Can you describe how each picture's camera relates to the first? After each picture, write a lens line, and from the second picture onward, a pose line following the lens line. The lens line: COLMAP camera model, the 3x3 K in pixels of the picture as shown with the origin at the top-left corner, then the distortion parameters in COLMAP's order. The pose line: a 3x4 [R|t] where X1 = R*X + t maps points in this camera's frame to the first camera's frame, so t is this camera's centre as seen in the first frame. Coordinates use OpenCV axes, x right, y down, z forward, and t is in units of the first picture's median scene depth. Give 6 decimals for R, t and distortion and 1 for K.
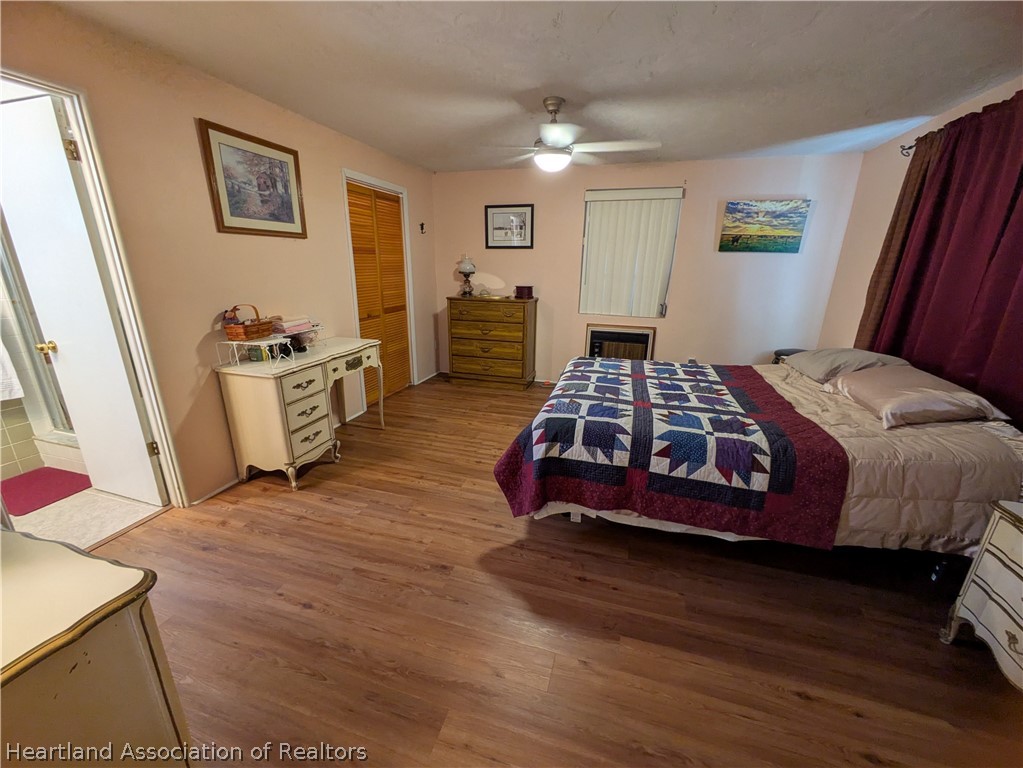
lens RADIAL K [[404.7, 0, 508.8], [0, 404.7, 384.5], [0, 0, 1]] dist [-0.000310, 0.000873]
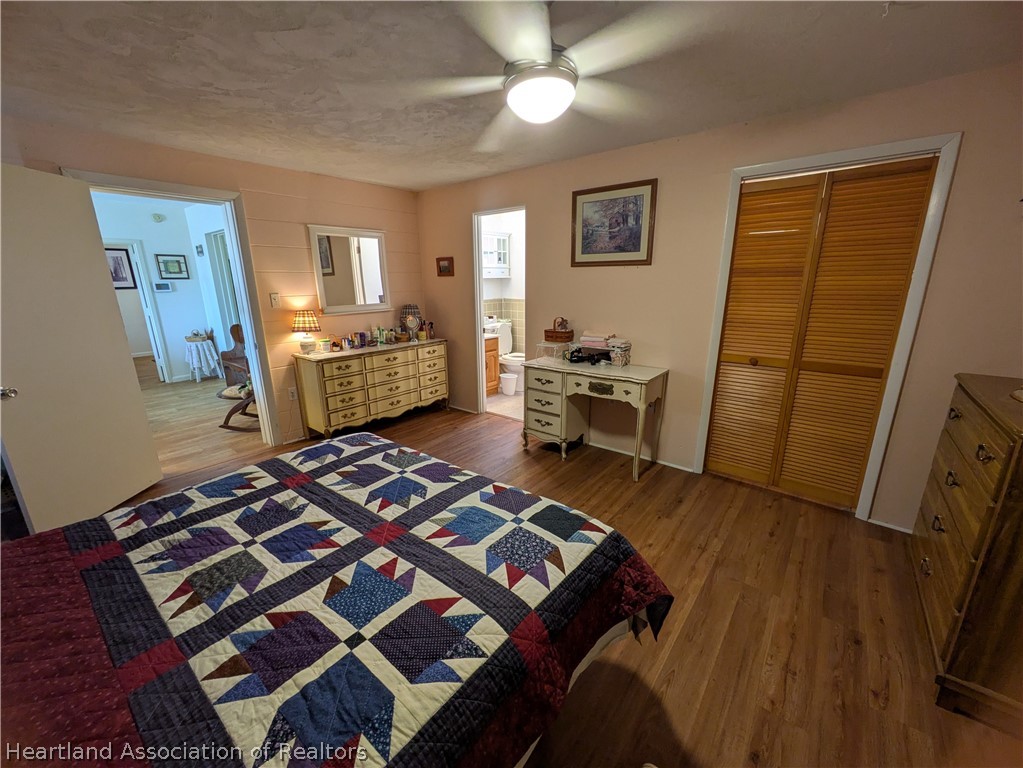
lens RADIAL K [[404.7, 0, 519.9], [0, 404.7, 388.4], [0, 0, 1]] dist [-0.000310, 0.000873]
pose [[-0.368676, 0.231394, -0.900297, 0.635691], [-0.268647, 0.900669, 0.341502, -0.367239], [0.889892, 0.367766, -0.269891, 1.182551]]
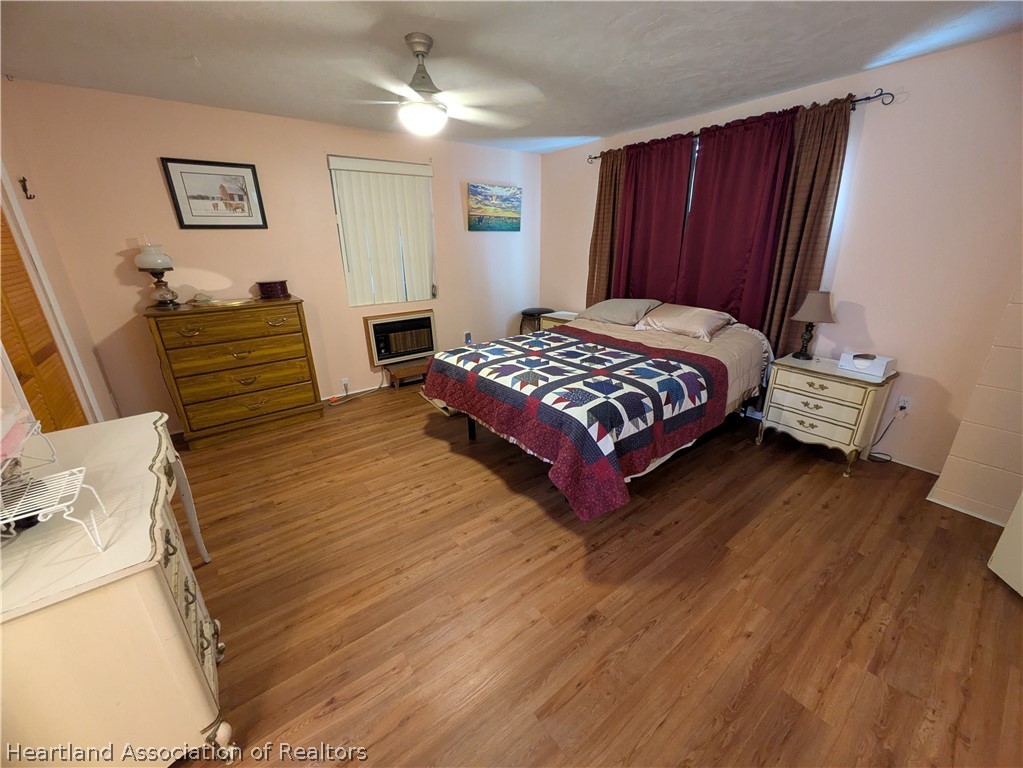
lens RADIAL K [[404.7, 0, 514.4], [0, 404.7, 384.9], [0, 0, 1]] dist [-0.000310, 0.000873]
pose [[0.582478, -0.297208, 0.756562, -0.517707], [0.259092, 0.950094, 0.173760, -0.135339], [-0.770448, 0.094808, 0.630413, 0.380863]]
